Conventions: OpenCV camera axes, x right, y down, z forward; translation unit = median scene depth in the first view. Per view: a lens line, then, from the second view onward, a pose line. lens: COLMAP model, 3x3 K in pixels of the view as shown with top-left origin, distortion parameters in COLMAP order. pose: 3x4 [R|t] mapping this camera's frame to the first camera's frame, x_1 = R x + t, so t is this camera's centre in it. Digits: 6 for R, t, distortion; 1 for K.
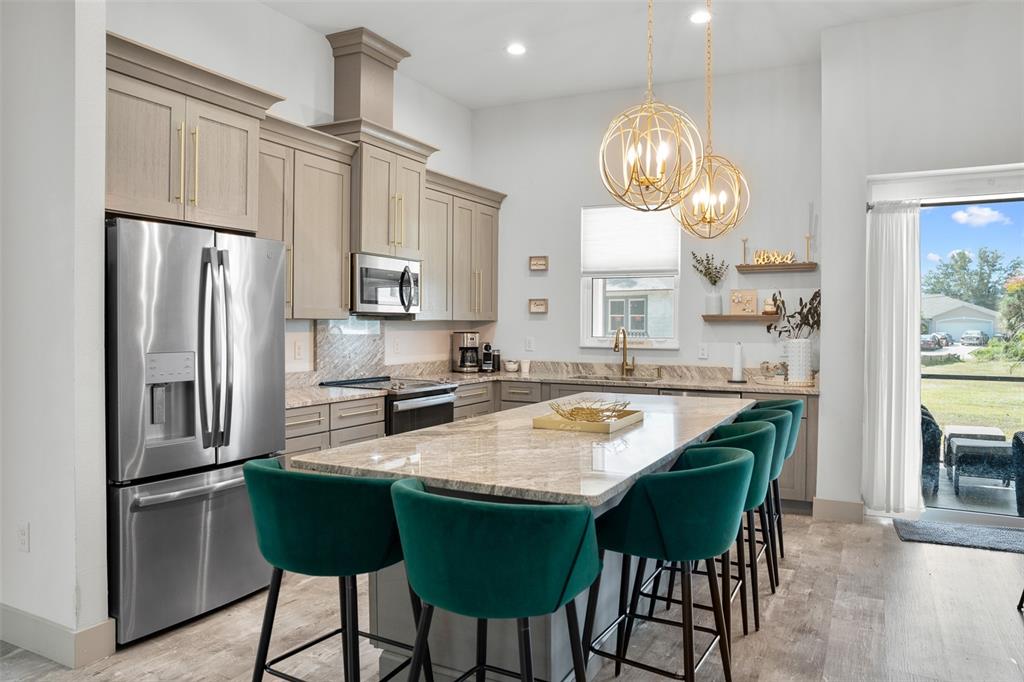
lens RADIAL K [[710.4, 0, 512.0], [0, 710.4, 341.0], [0, 0, 1]] dist [-0.132629, 0.147310]
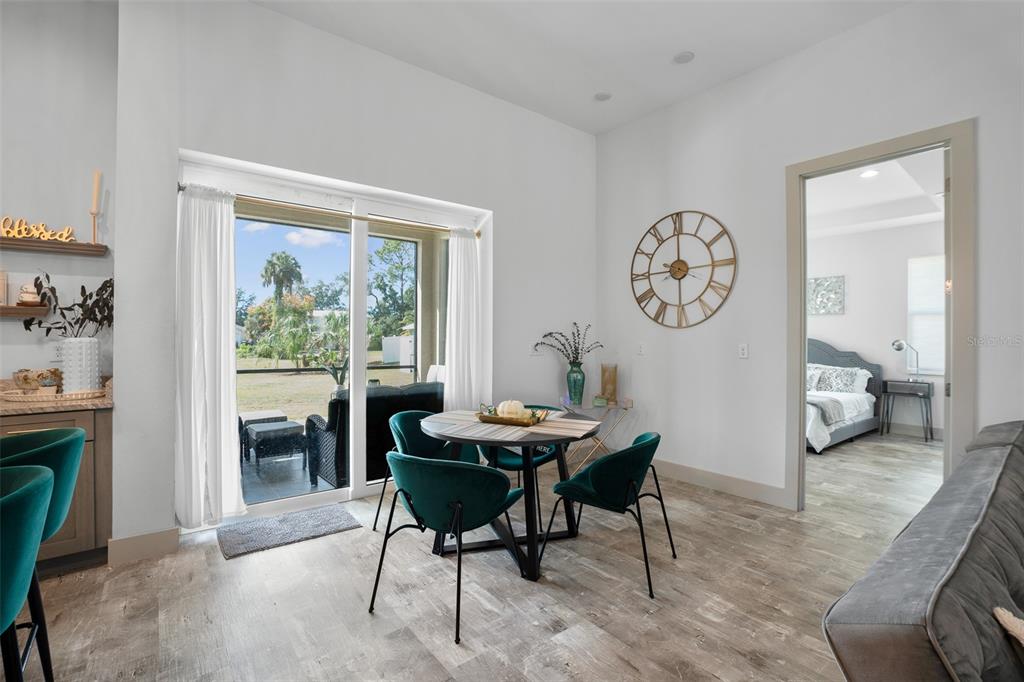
lens RADIAL K [[468.4, 0, 514.3], [0, 468.4, 336.9], [0, 0, 1]] dist [-0.016349, 0.000836]
pose [[0.422496, -0.001601, 0.906364, 0.146464], [0.017490, 0.999827, -0.006387, 0.007594], [-0.906196, 0.018550, 0.422450, 0.337199]]
